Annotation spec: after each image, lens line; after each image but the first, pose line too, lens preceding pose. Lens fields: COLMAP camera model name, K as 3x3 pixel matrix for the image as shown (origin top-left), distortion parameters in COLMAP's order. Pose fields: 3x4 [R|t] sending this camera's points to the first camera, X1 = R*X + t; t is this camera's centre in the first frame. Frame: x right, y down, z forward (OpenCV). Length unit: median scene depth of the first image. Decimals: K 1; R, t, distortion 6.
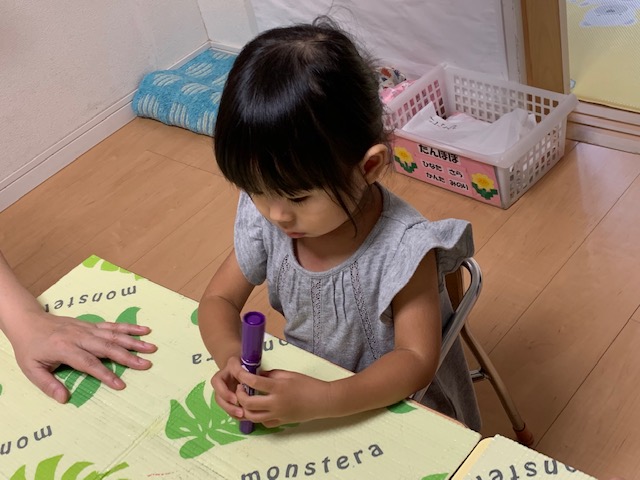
lens RADIAL K [[928.0, 0, 319.8], [0, 928.0, 239.3], [0, 0, 1]] dist [0.053107, 0.000000]
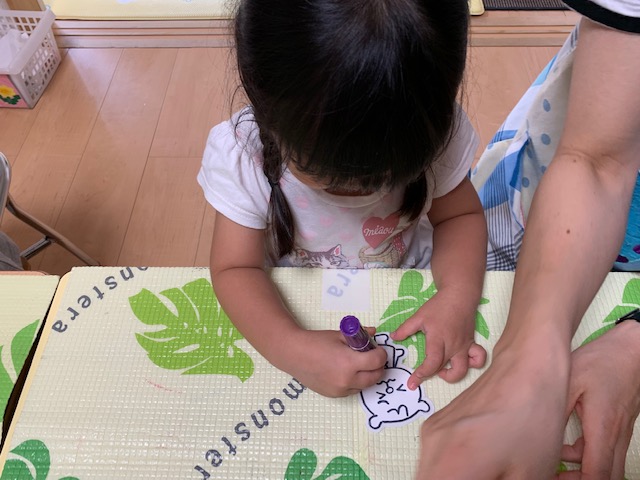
lens RADIAL K [[540.4, 0, 319.8], [0, 540.4, 239.1], [0, 0, 1]] dist [-0.010136, -0.003252]
pose [[0.761096, -0.380606, 0.525234, 0.039566], [0.268328, 0.921960, 0.279266, 0.034250], [-0.590536, -0.071613, 0.803828, 0.135930]]
